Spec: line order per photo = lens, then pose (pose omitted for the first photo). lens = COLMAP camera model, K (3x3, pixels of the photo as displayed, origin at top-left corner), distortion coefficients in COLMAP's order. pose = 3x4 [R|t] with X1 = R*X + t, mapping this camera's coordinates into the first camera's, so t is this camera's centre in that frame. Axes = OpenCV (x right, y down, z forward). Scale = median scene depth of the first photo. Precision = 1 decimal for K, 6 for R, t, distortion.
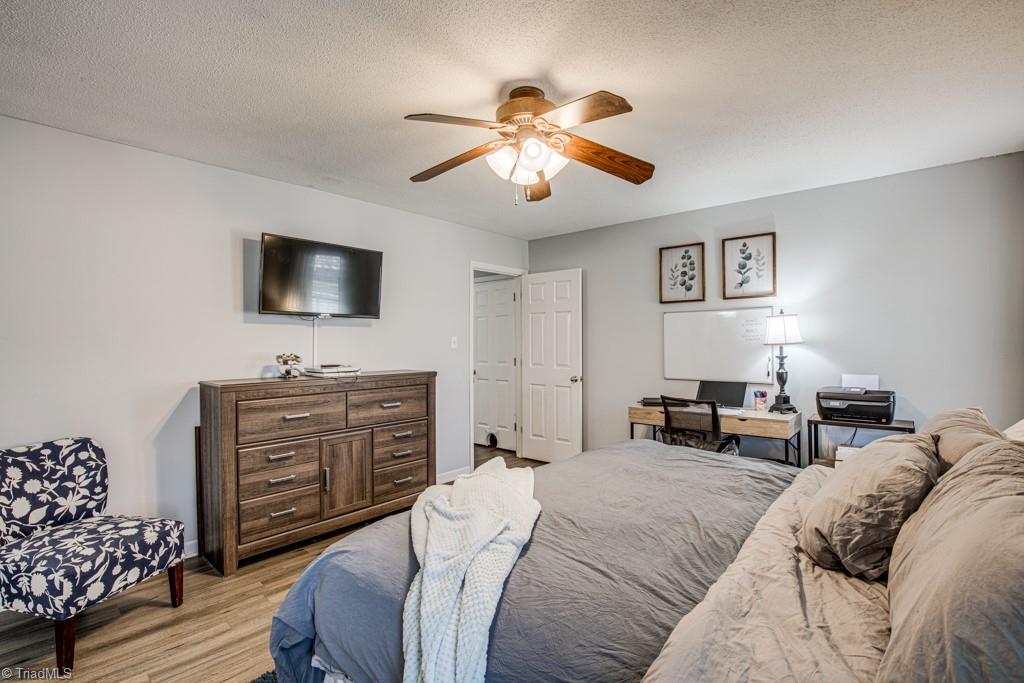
lens RADIAL K [[468.2, 0, 521.2], [0, 468.2, 339.2], [0, 0, 1]] dist [-0.035143, 0.006254]
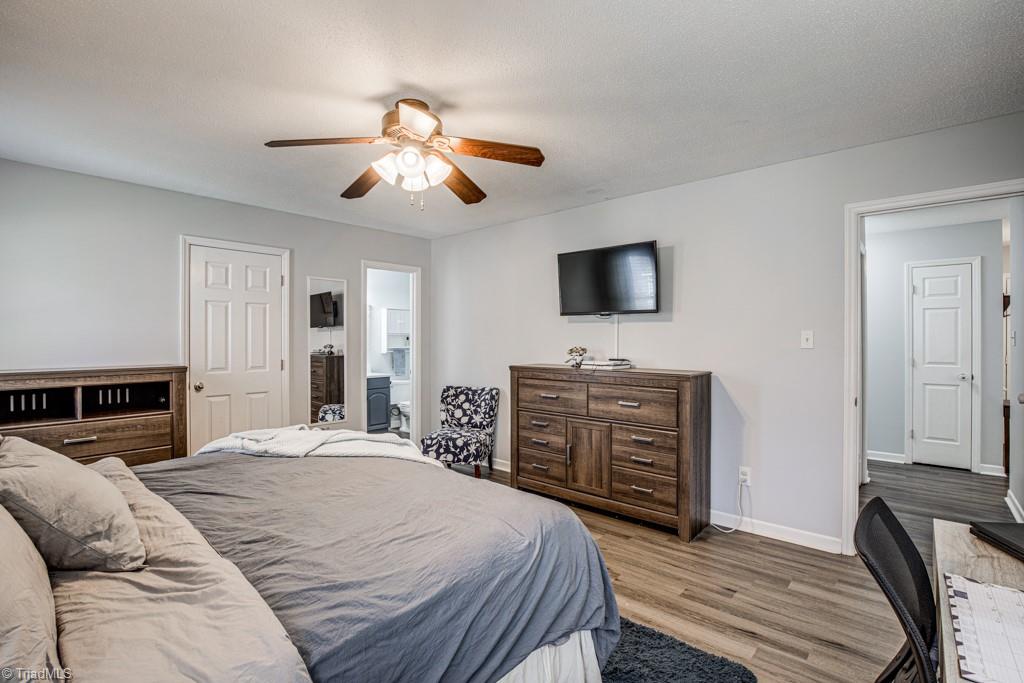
lens RADIAL K [[468.2, 0, 519.2], [0, 468.2, 340.2], [0, 0, 1]] dist [-0.035143, 0.006254]
pose [[-0.006847, 0.010616, -0.999920, 0.768263], [0.003933, 0.999936, 0.010589, -0.000219], [0.999969, -0.003860, -0.006888, 0.894328]]
